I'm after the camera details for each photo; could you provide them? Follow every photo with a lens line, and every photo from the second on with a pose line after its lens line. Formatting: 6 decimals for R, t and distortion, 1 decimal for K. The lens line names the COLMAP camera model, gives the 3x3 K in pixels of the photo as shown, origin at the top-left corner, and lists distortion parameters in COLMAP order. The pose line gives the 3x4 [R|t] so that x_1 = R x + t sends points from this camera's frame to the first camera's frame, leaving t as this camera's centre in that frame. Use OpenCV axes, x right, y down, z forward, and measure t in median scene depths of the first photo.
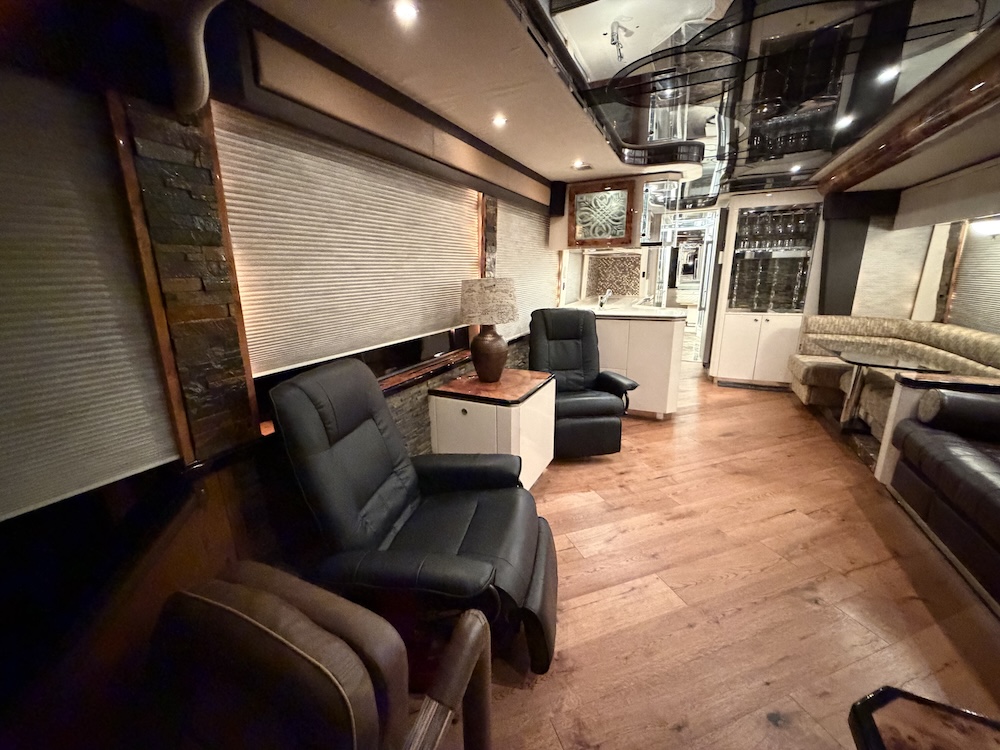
lens RADIAL K [[399.0, 0, 496.2], [0, 399.0, 376.2], [0, 0, 1]] dist [0.001056, -0.000226]
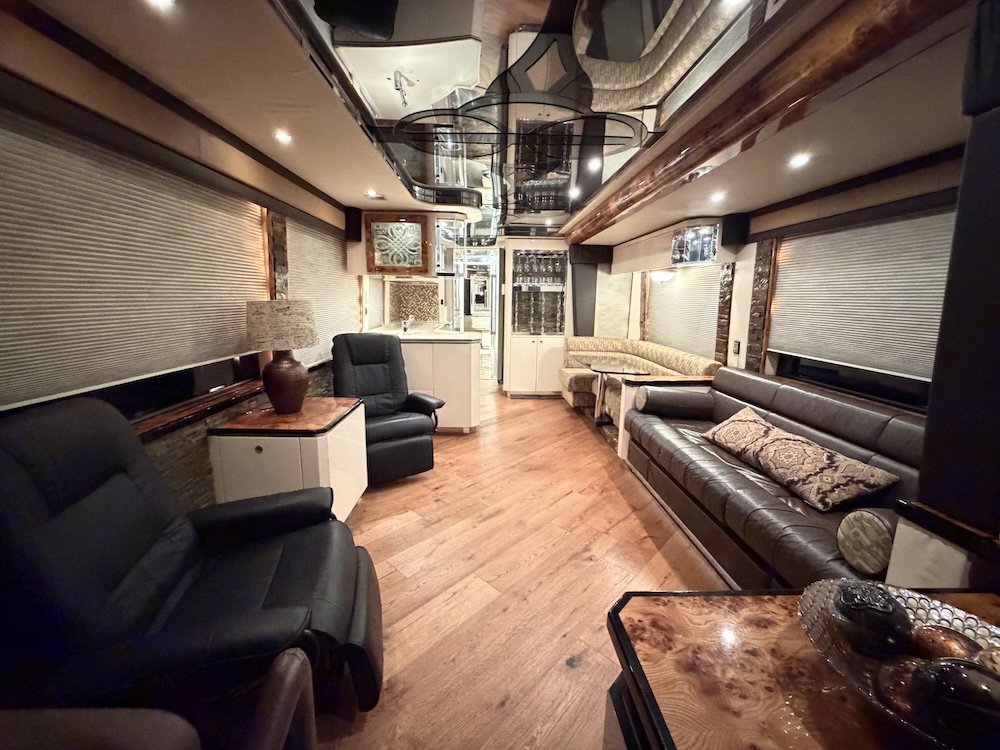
lens RADIAL K [[399.0, 0, 496.2], [0, 399.0, 376.2], [0, 0, 1]] dist [0.001056, -0.000226]
pose [[0.889205, -0.058023, 0.453816, -0.003013], [0.087240, 0.995229, -0.043690, 0.008349], [-0.449115, 0.078440, 0.890024, -0.018487]]
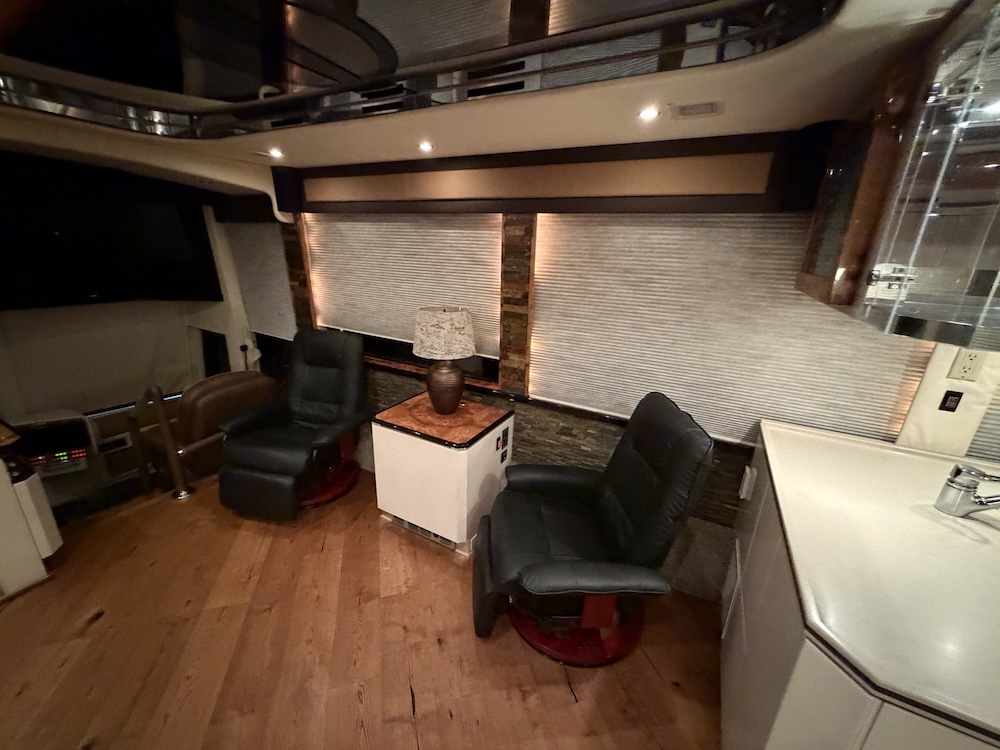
lens RADIAL K [[400.9, 0, 500.0], [0, 400.9, 375.0], [0, 0, 1]] dist [0.001129, -0.000231]
pose [[-0.046001, 0.322362, -0.945498, 0.629963], [-0.290891, 0.901158, 0.321397, -0.303983], [0.955650, 0.289821, 0.052318, 0.757350]]
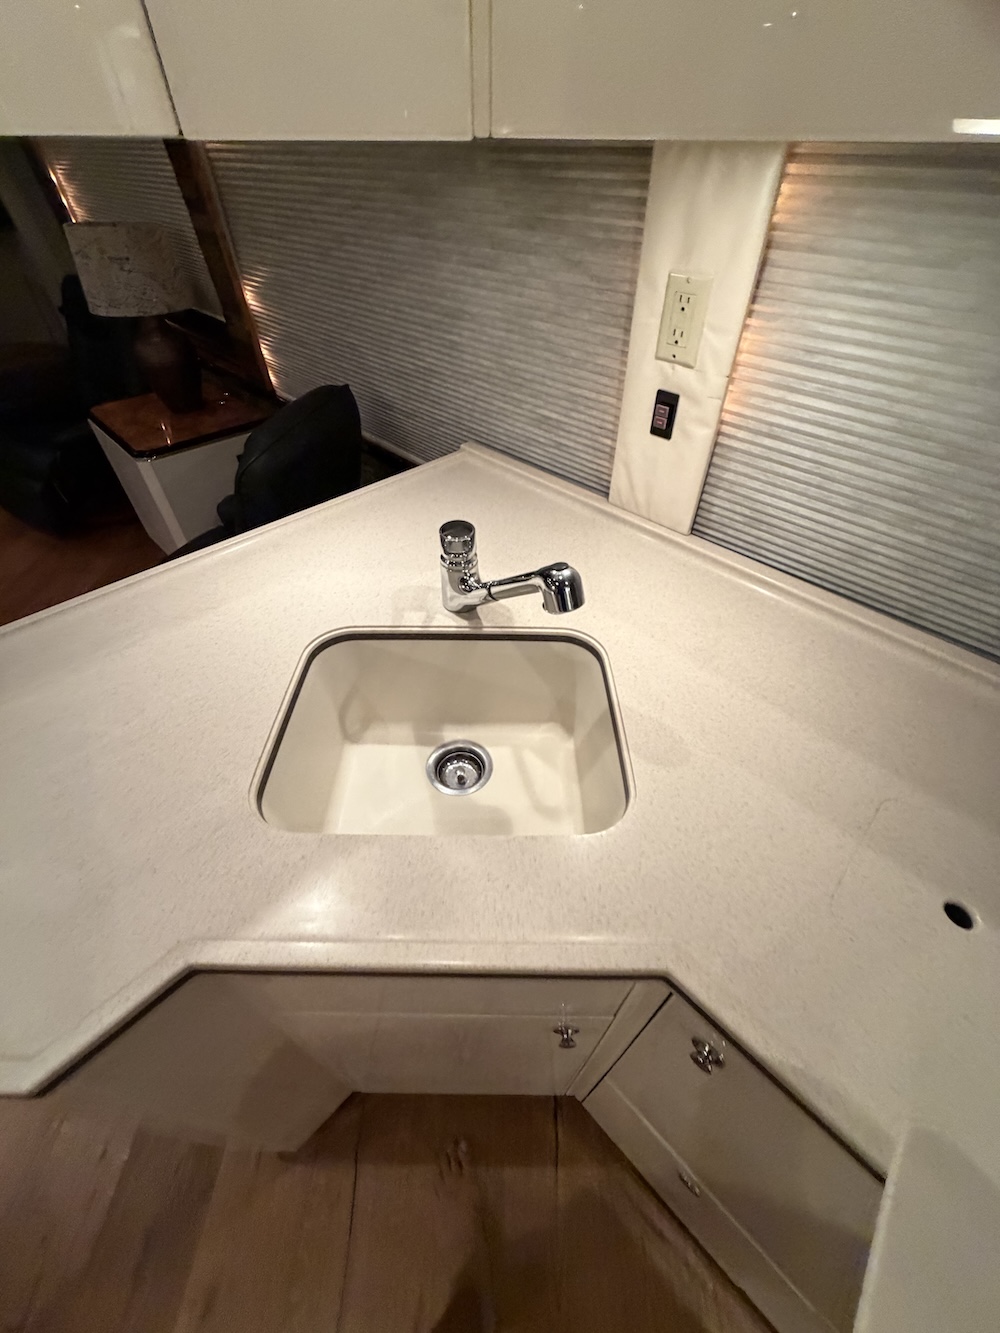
lens RADIAL K [[531.8, 0, 497.5], [0, 531.8, 661.2], [0, 0, 1]] dist [0.001056, -0.000226]
pose [[-0.329572, 0.675729, -0.659373, 0.509788], [-0.238836, 0.616006, 0.750663, -0.389895], [0.913422, 0.404879, -0.041630, 1.234630]]
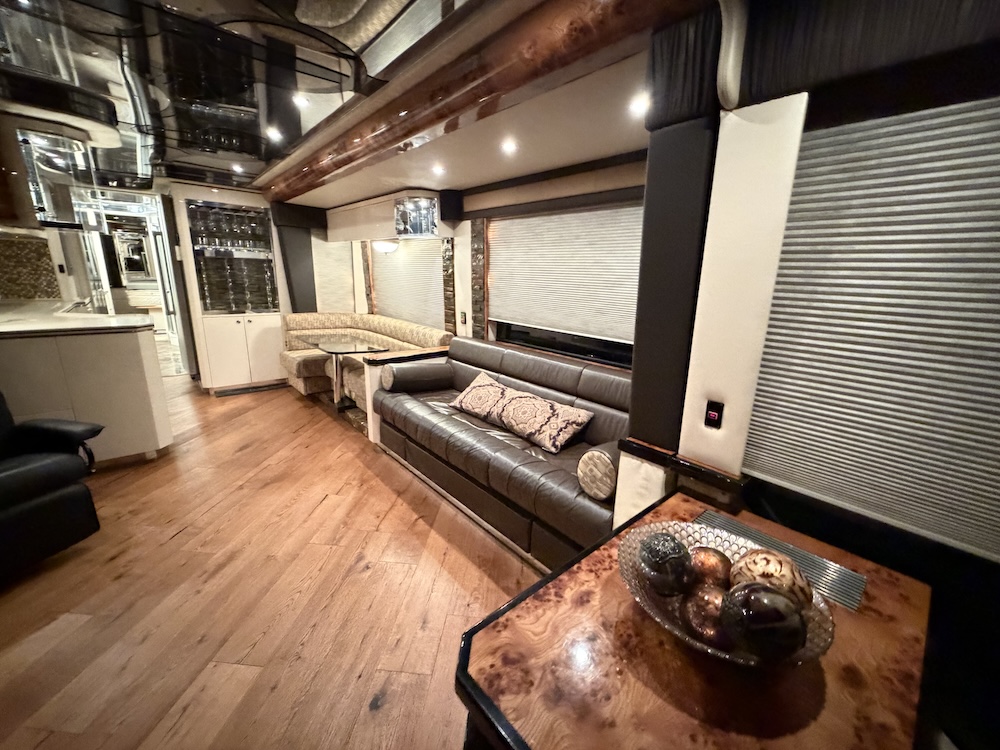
lens RADIAL K [[399.0, 0, 496.2], [0, 399.0, 376.2], [0, 0, 1]] dist [0.001056, -0.000226]
pose [[0.404438, -0.195075, 0.893519, 0.022468], [0.194148, 0.973032, 0.124557, -0.015727], [-0.893721, 0.123100, 0.431404, 0.059053]]
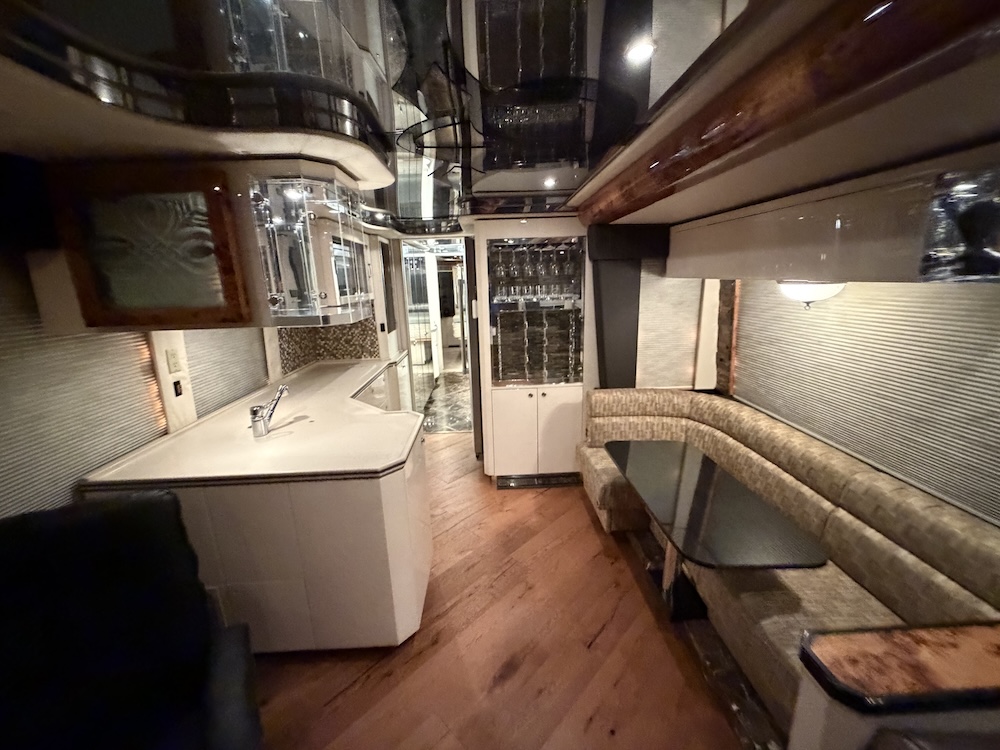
lens RADIAL K [[399.0, 0, 496.2], [0, 399.0, 376.2], [0, 0, 1]] dist [0.001056, -0.000226]
pose [[0.889098, -0.118057, 0.442230, 0.371408], [0.131562, 0.991308, 0.000133, -0.236407], [-0.438402, 0.058062, 0.896902, 0.503324]]
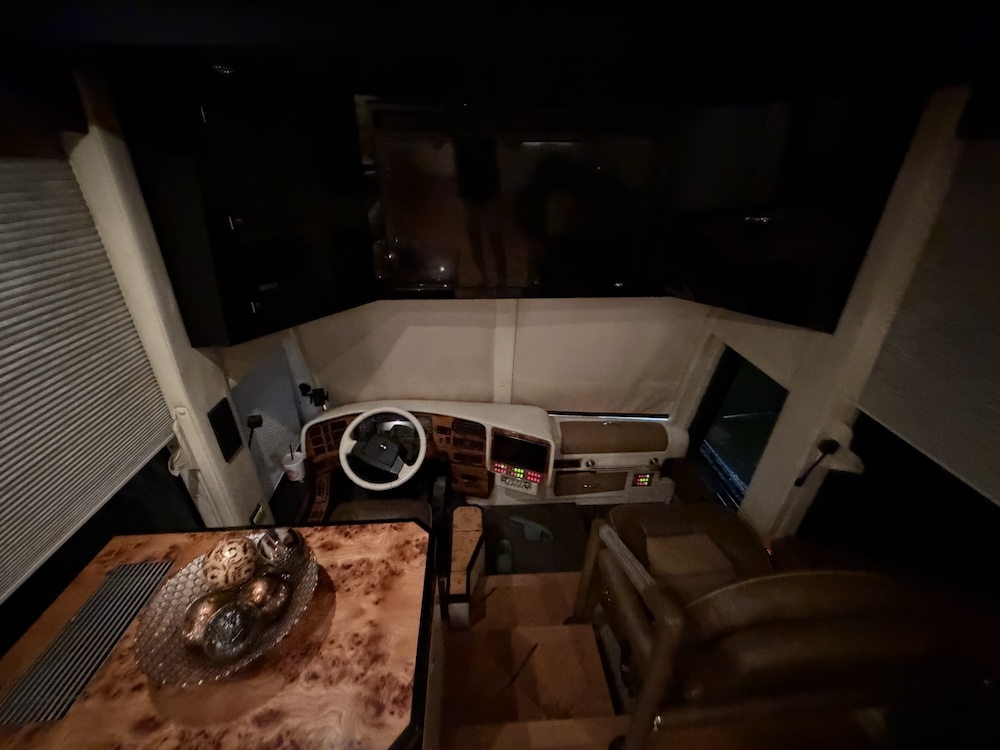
lens RADIAL K [[399.0, 0, 496.2], [0, 399.0, 376.2], [0, 0, 1]] dist [0.001056, -0.000226]
pose [[-0.871394, 0.246567, -0.424119, 0.167279], [-0.116376, 0.735950, 0.666959, -0.162276], [0.476580, 0.630542, -0.612608, 0.211867]]
